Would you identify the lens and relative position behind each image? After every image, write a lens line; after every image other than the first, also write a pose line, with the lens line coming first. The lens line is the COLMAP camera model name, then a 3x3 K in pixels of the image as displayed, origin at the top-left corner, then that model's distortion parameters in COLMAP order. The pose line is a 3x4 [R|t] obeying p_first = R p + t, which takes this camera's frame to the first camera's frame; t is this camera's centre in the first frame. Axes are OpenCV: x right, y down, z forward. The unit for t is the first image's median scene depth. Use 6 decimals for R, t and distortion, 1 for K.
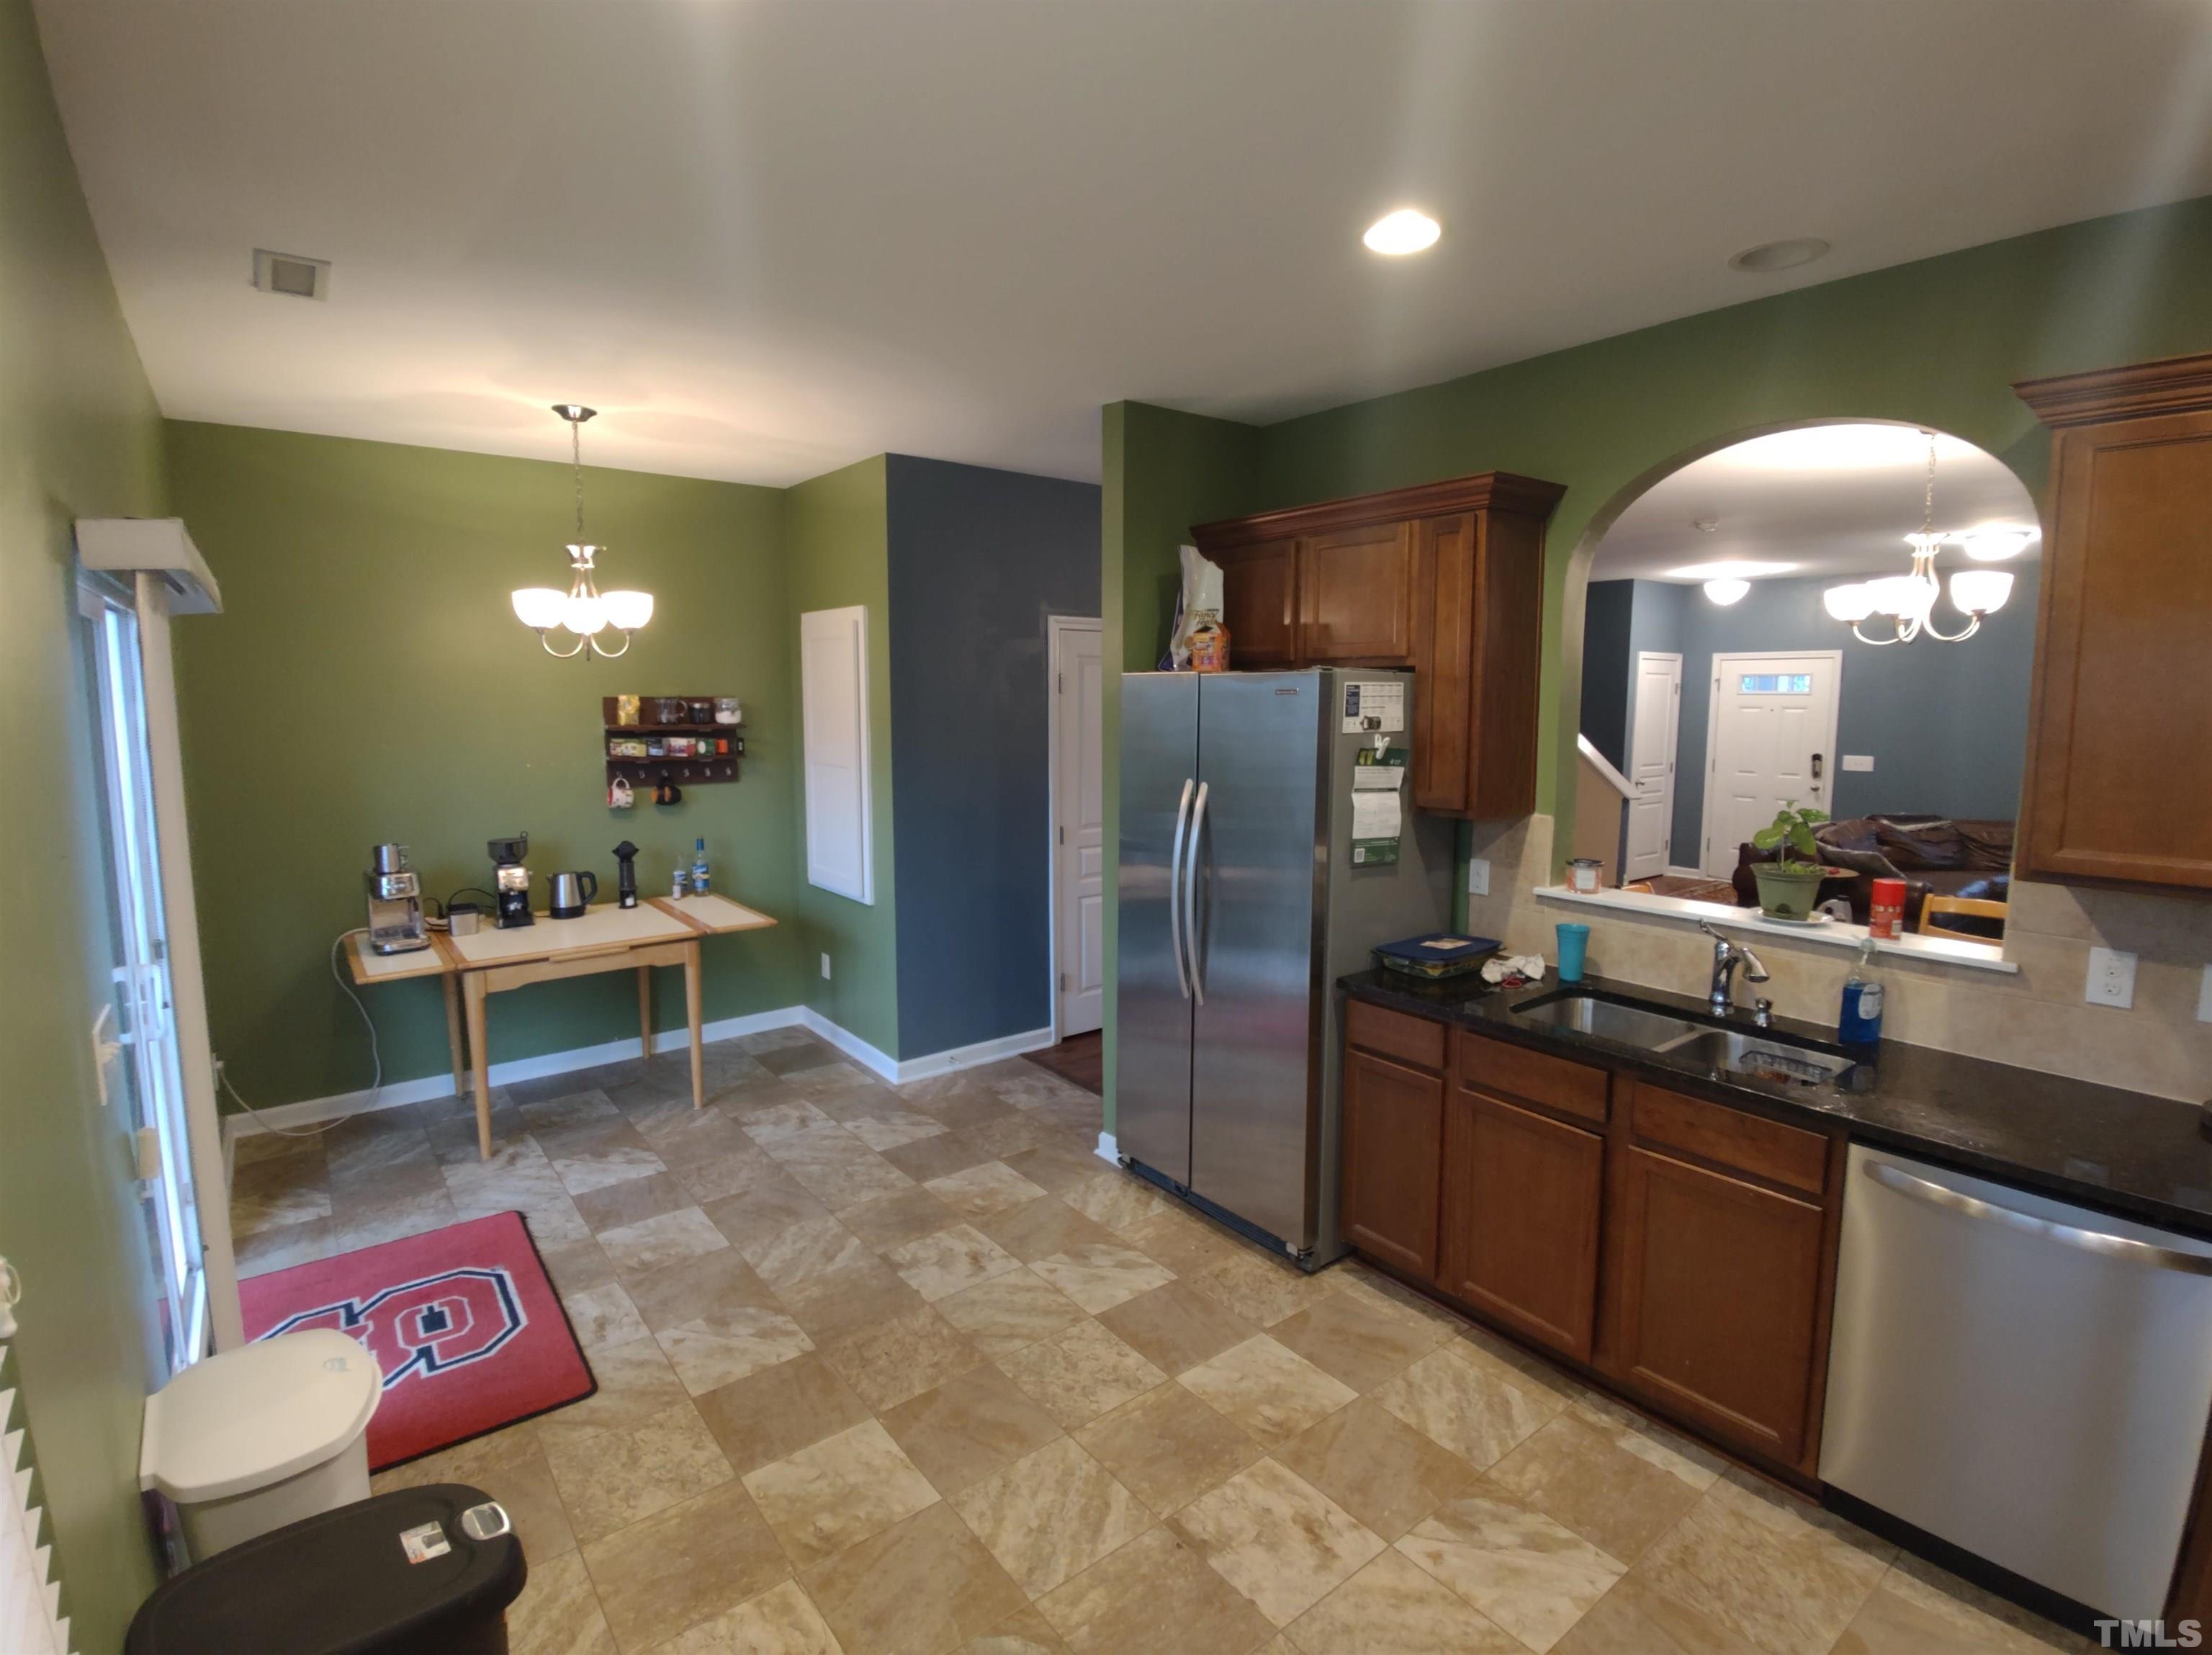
lens RADIAL K [[1063.2, 0, 1104.8], [0, 1063.2, 808.0], [0, 0, 1]] dist [0.015624, -0.025600]
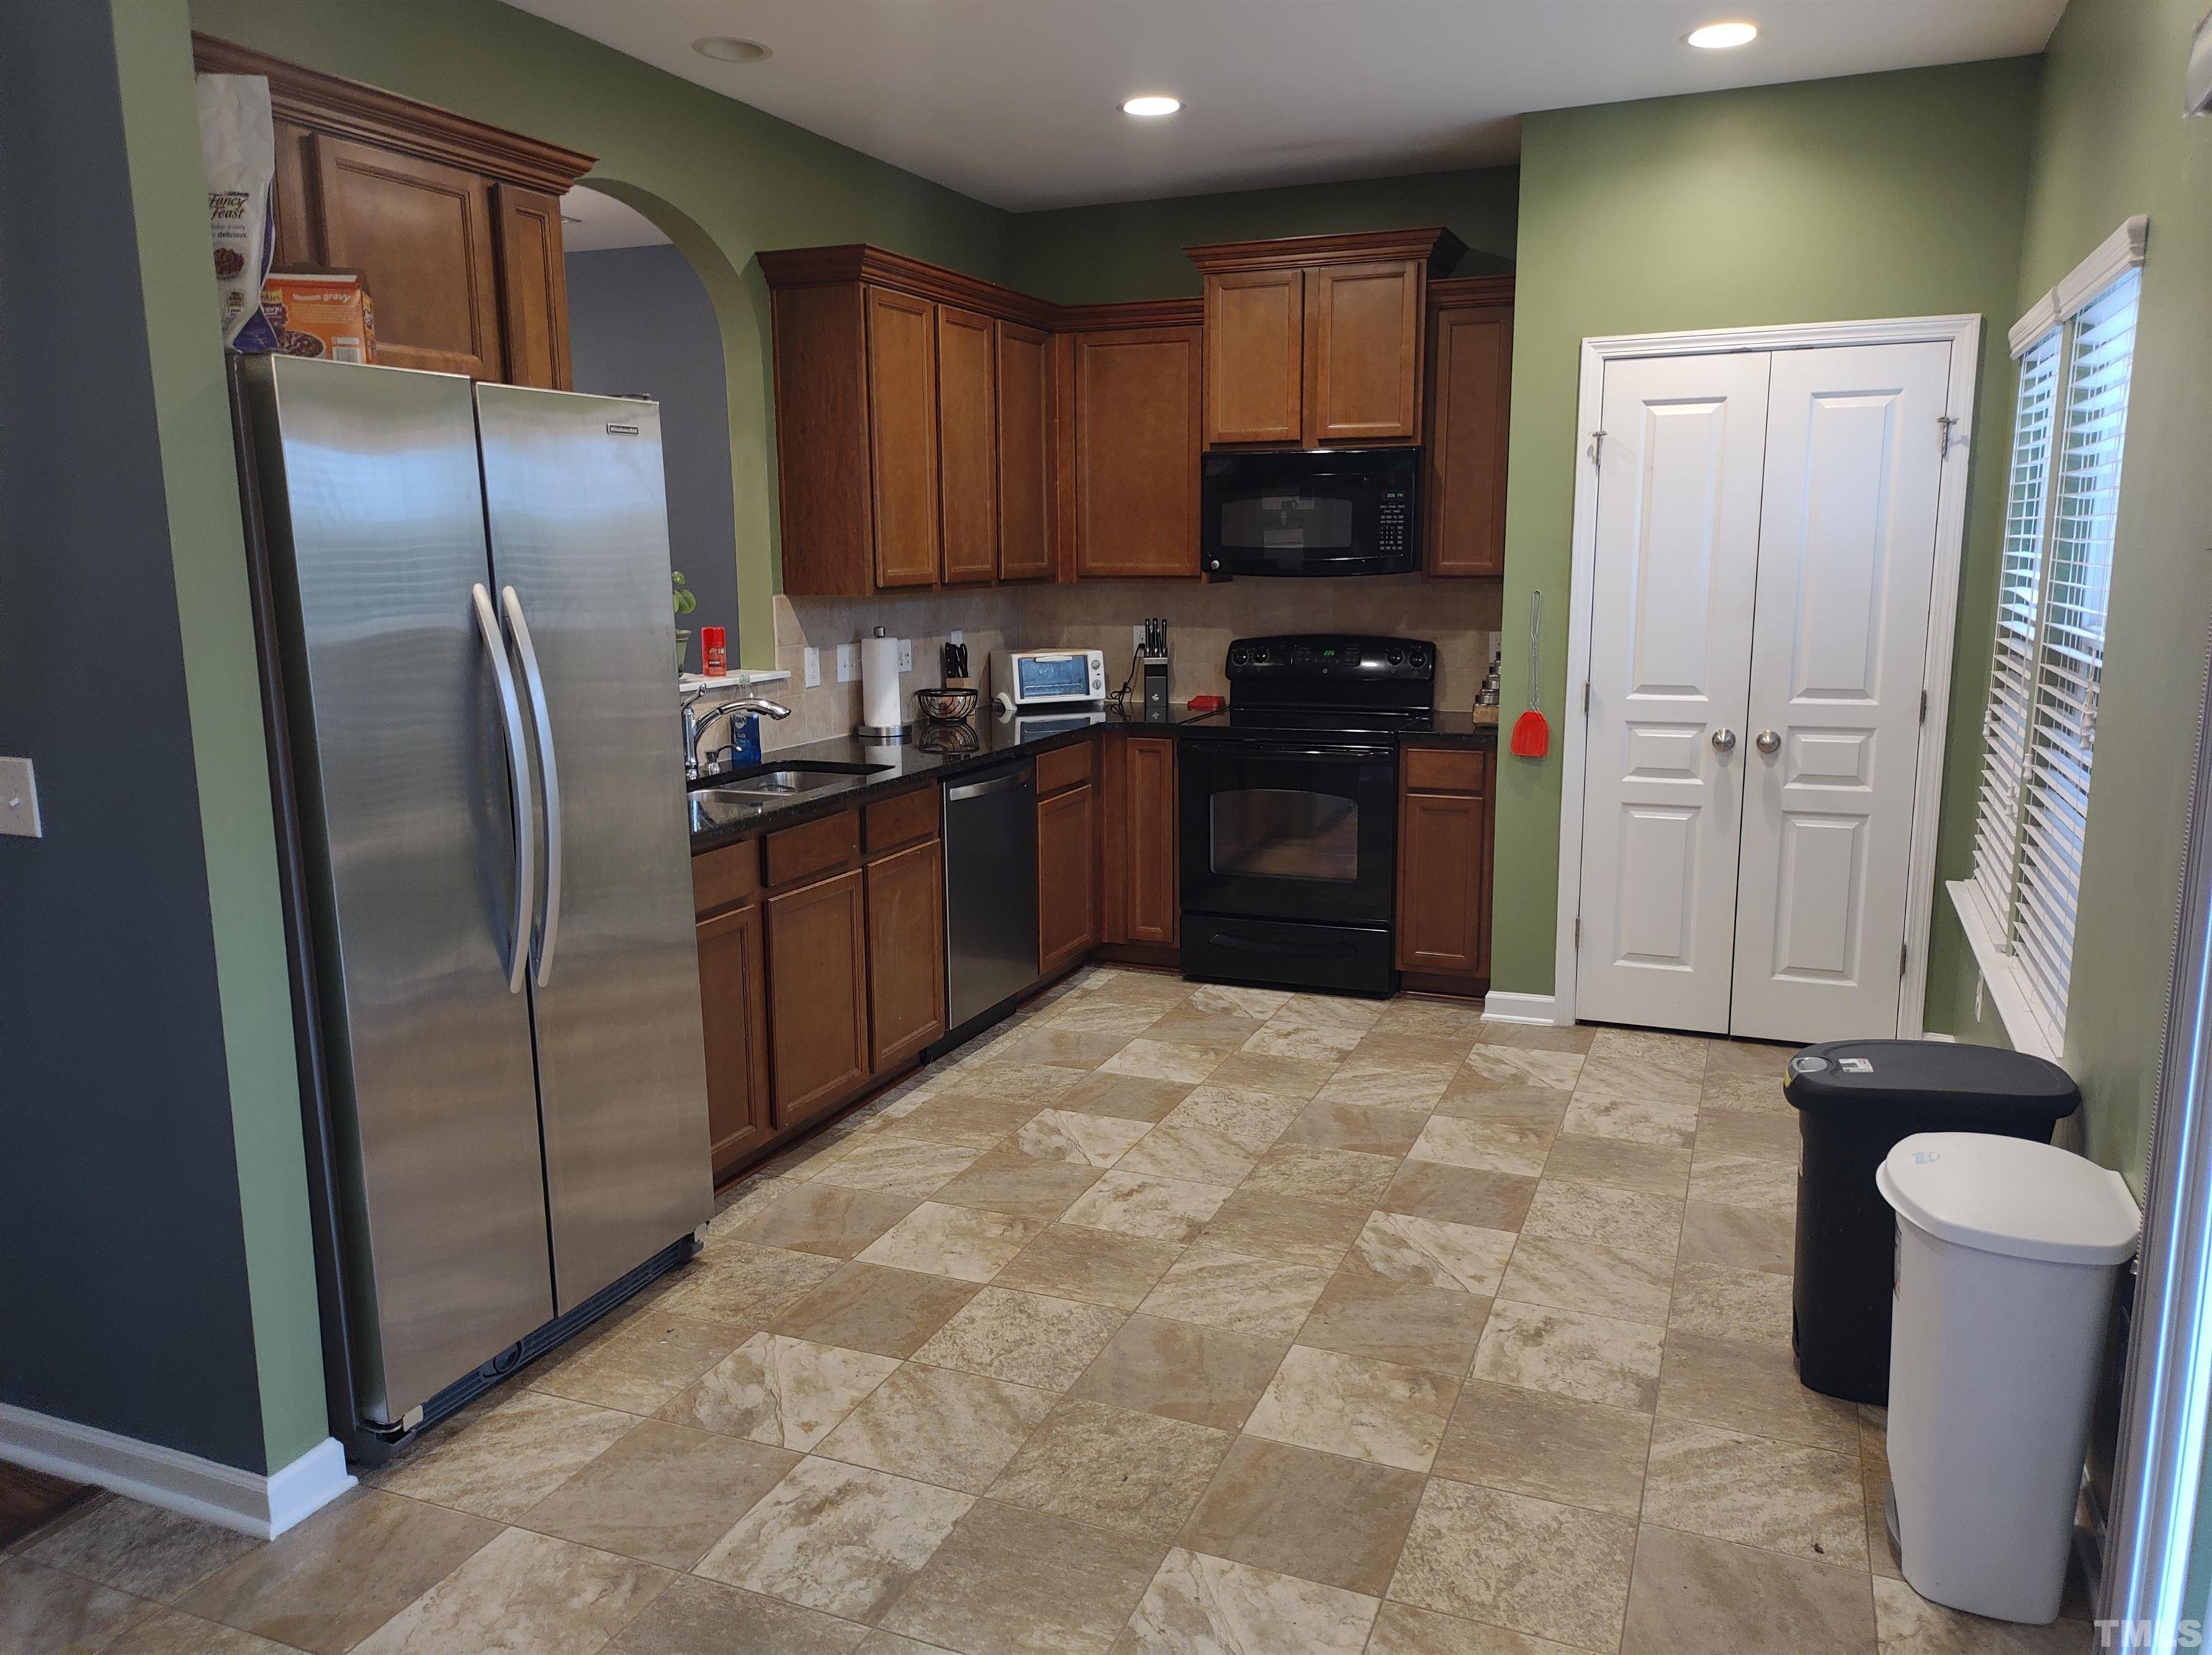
lens RADIAL K [[1633.3, 0, 1106.0], [0, 1633.3, 827.5], [0, 0, 1]] dist [0.043747, -0.036190]
pose [[-0.499053, -0.147645, 0.853901, -0.962188], [0.102371, 0.968434, 0.227279, -0.078003], [-0.860503, 0.200839, -0.468185, 1.378497]]
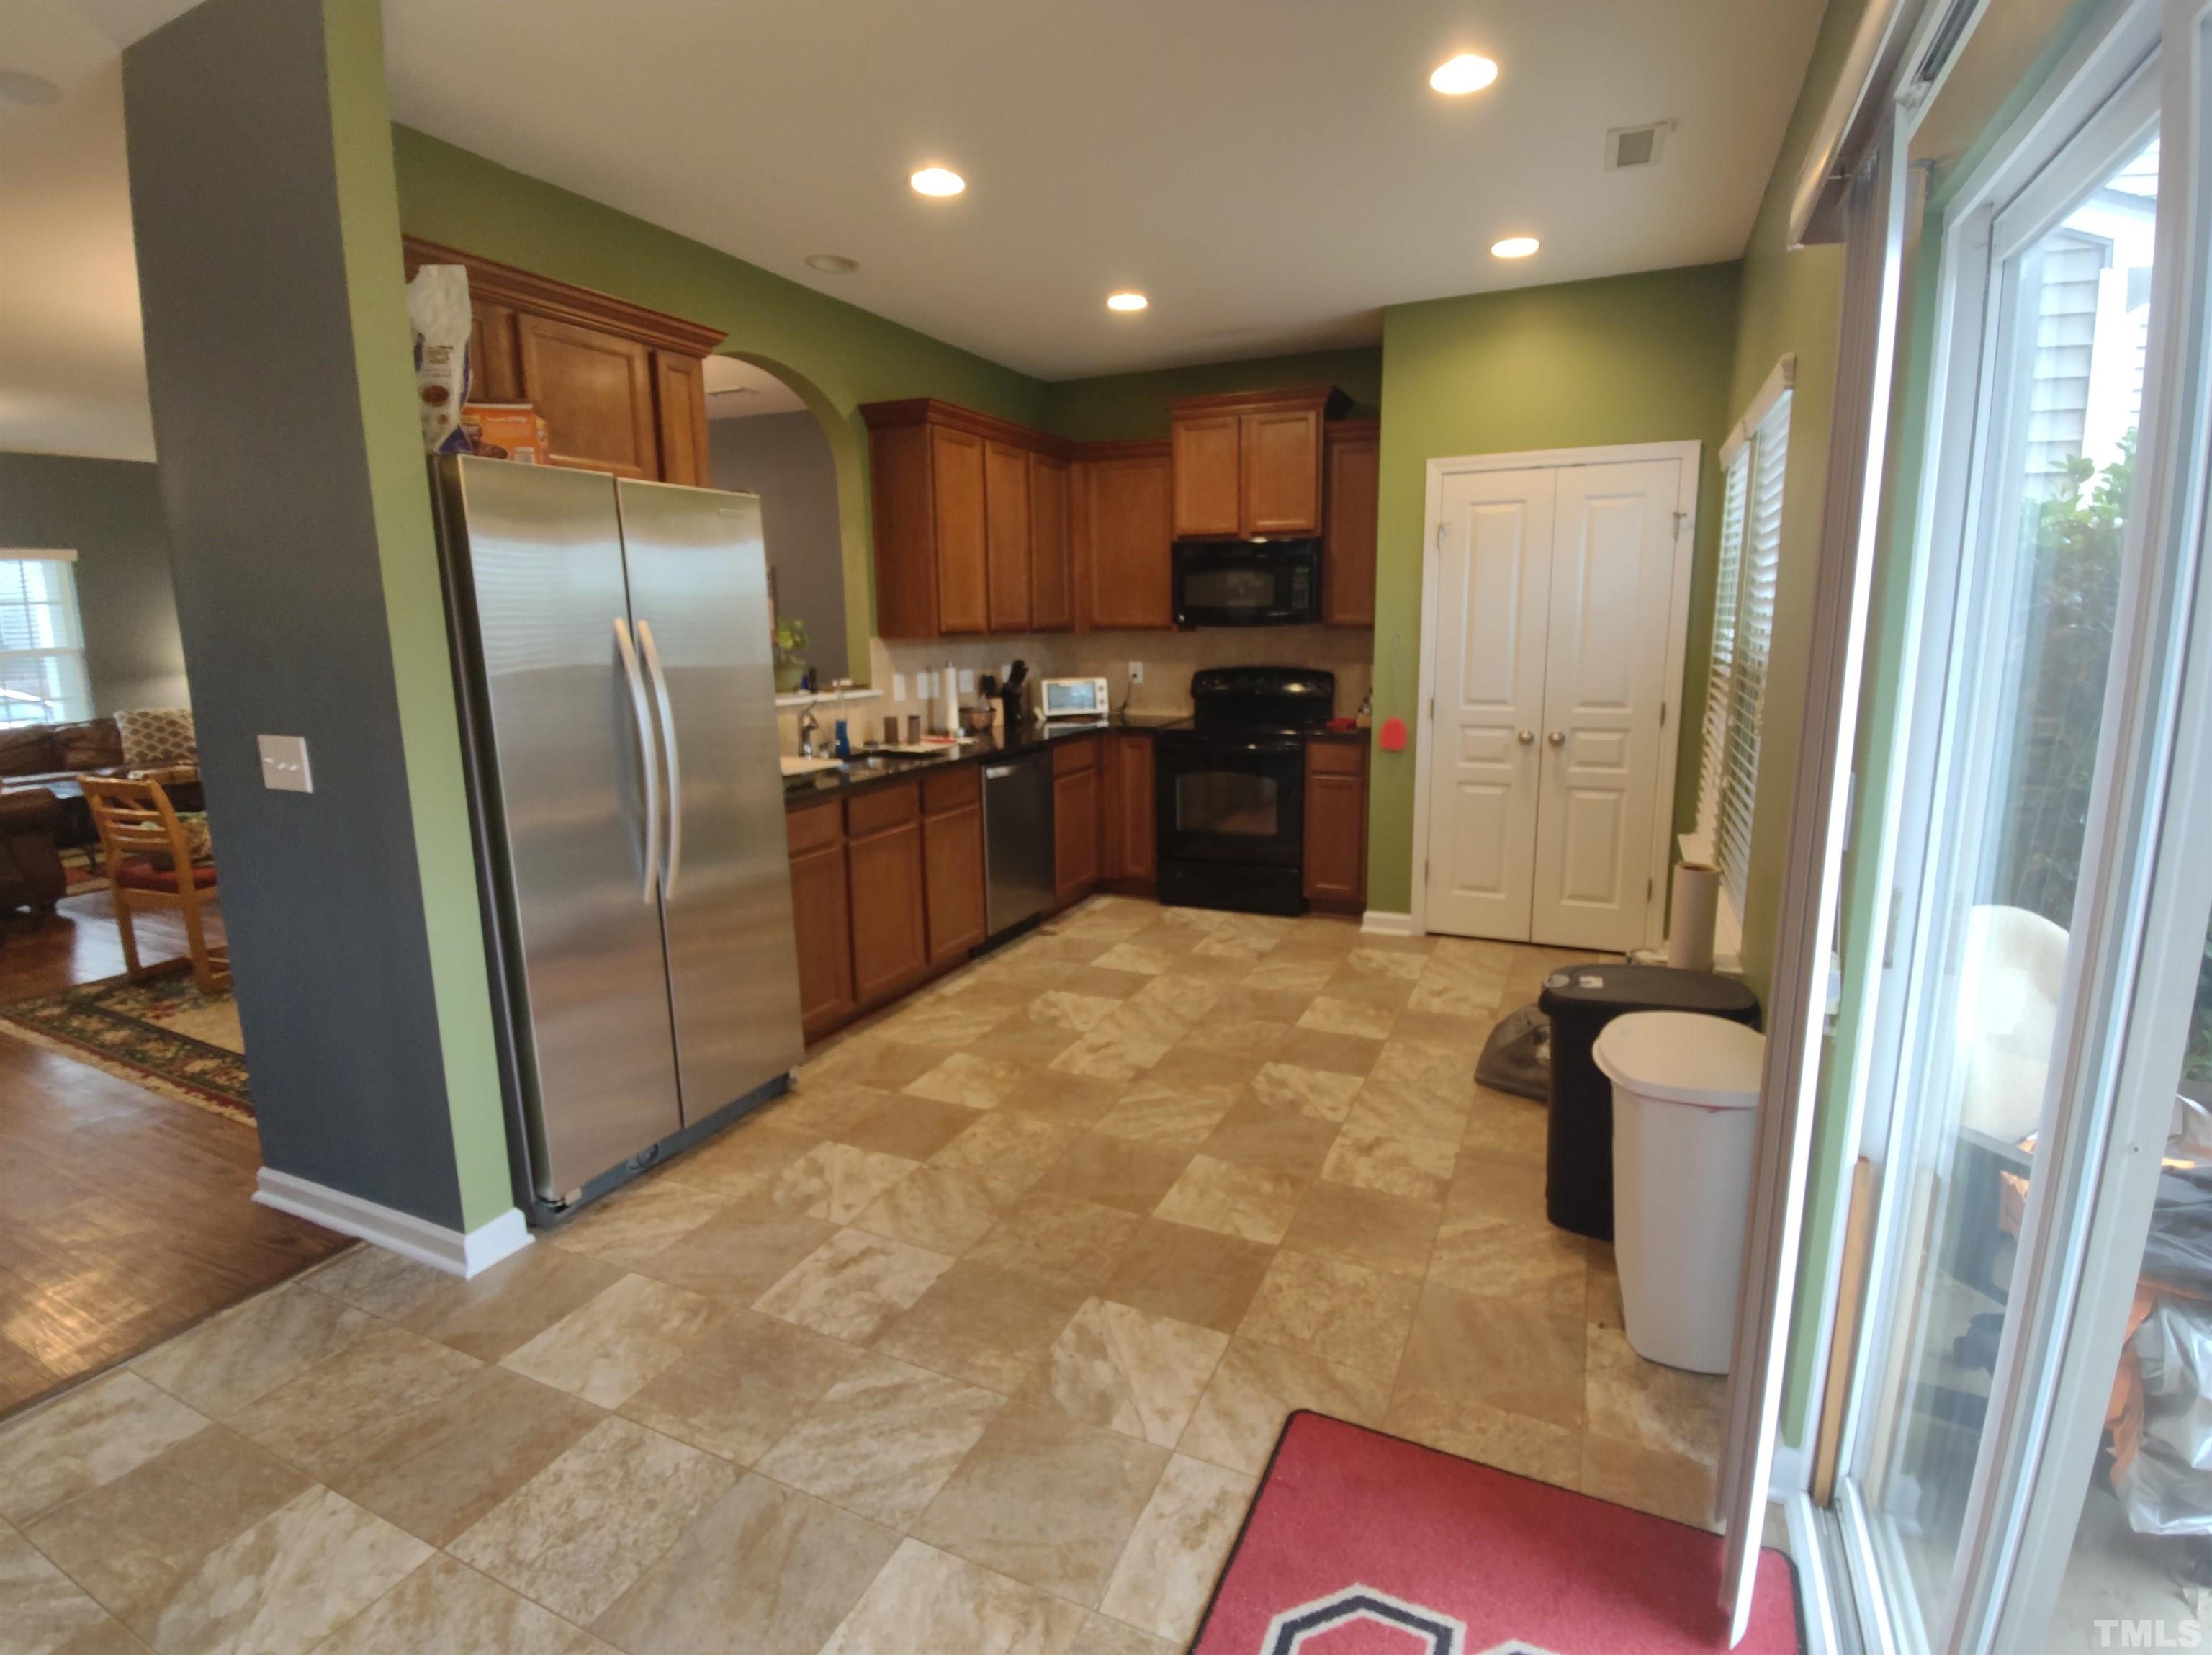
lens RADIAL K [[1087.4, 0, 1119.7], [0, 1087.4, 807.4], [0, 0, 1]] dist [-0.003169, -0.001180]
pose [[-0.472211, -0.147336, 0.869085, -0.954369], [0.107761, 0.968888, 0.222807, -0.038287], [-0.874874, 0.198866, -0.441643, 1.279731]]
